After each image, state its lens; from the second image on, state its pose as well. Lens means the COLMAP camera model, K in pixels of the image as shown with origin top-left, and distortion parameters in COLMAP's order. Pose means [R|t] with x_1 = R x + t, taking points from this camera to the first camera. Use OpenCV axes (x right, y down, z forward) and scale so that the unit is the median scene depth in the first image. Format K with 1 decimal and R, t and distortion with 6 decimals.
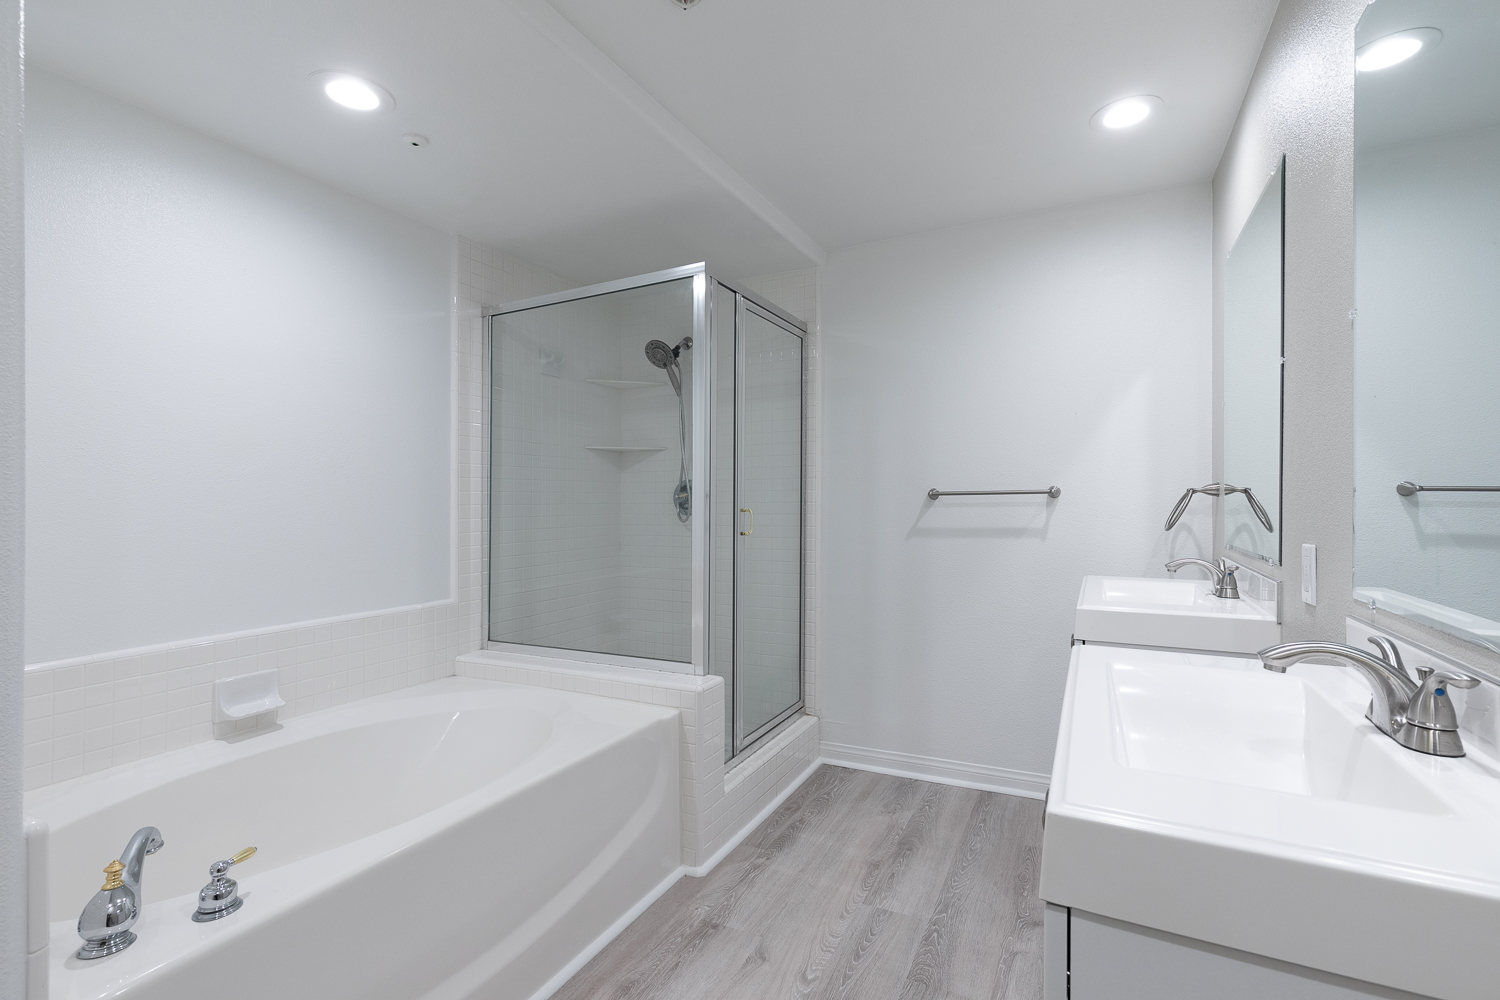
lens RADIAL K [[678.4, 0, 751.4], [0, 678.4, 485.3], [0, 0, 1]] dist [0.003005, 0.000140]
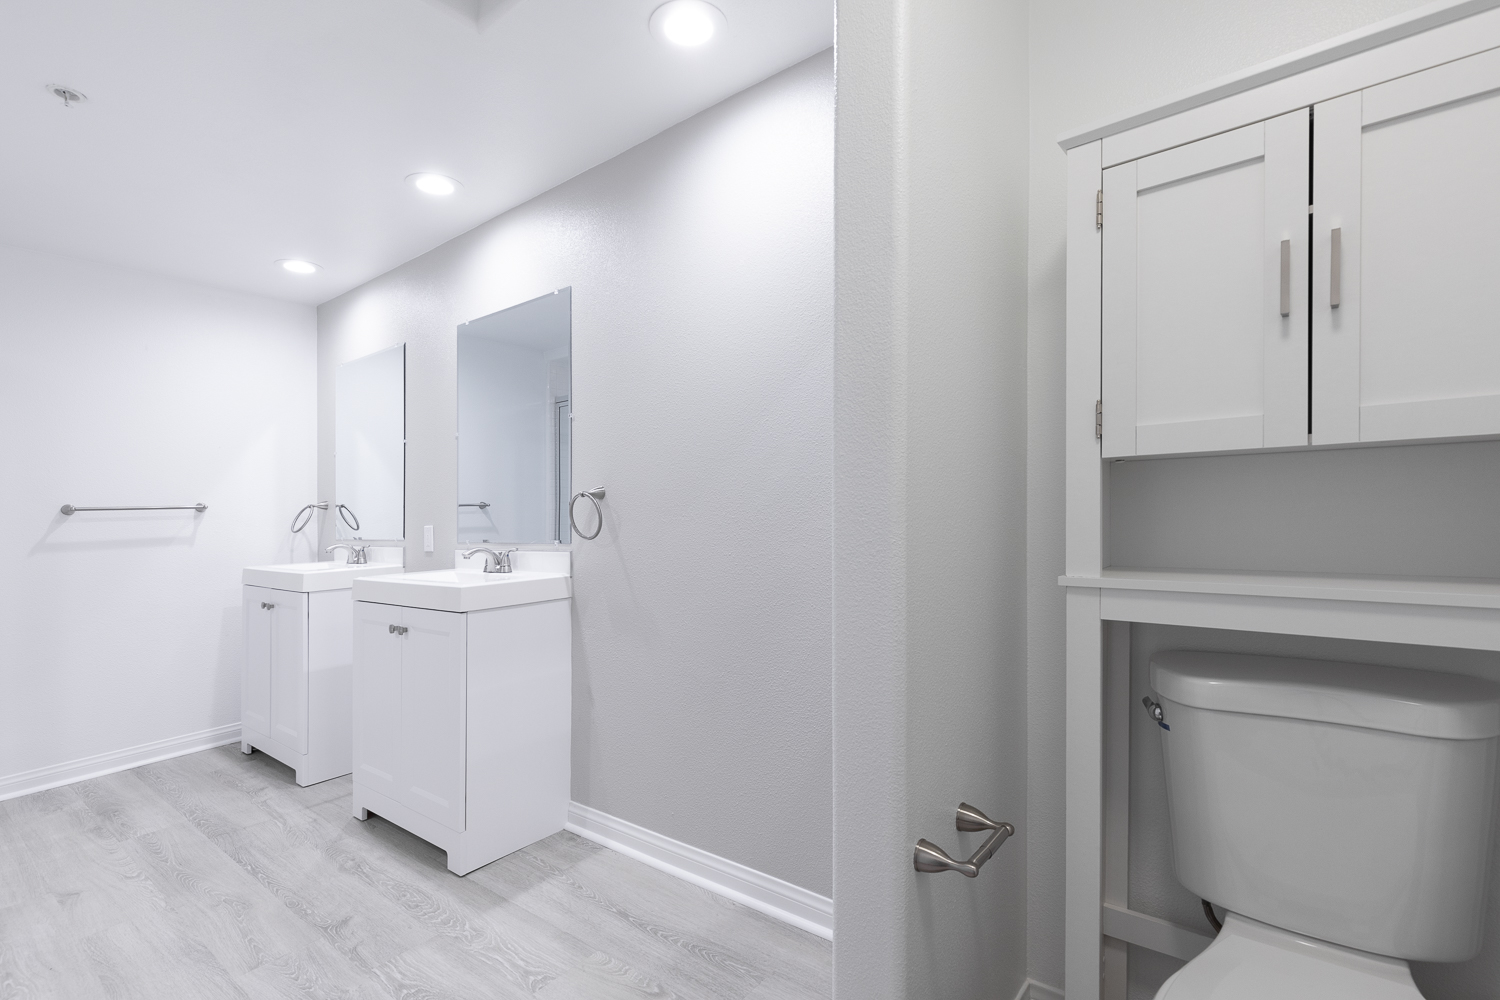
lens RADIAL K [[690.7, 0, 752.1], [0, 690.7, 510.1], [0, 0, 1]] dist [0.000278, -0.000211]
pose [[0.200135, 0.001768, 0.979767, -0.670798], [0.000935, 0.999998, -0.001995, 0.019878], [-0.979768, 0.001315, 0.200133, -0.292682]]
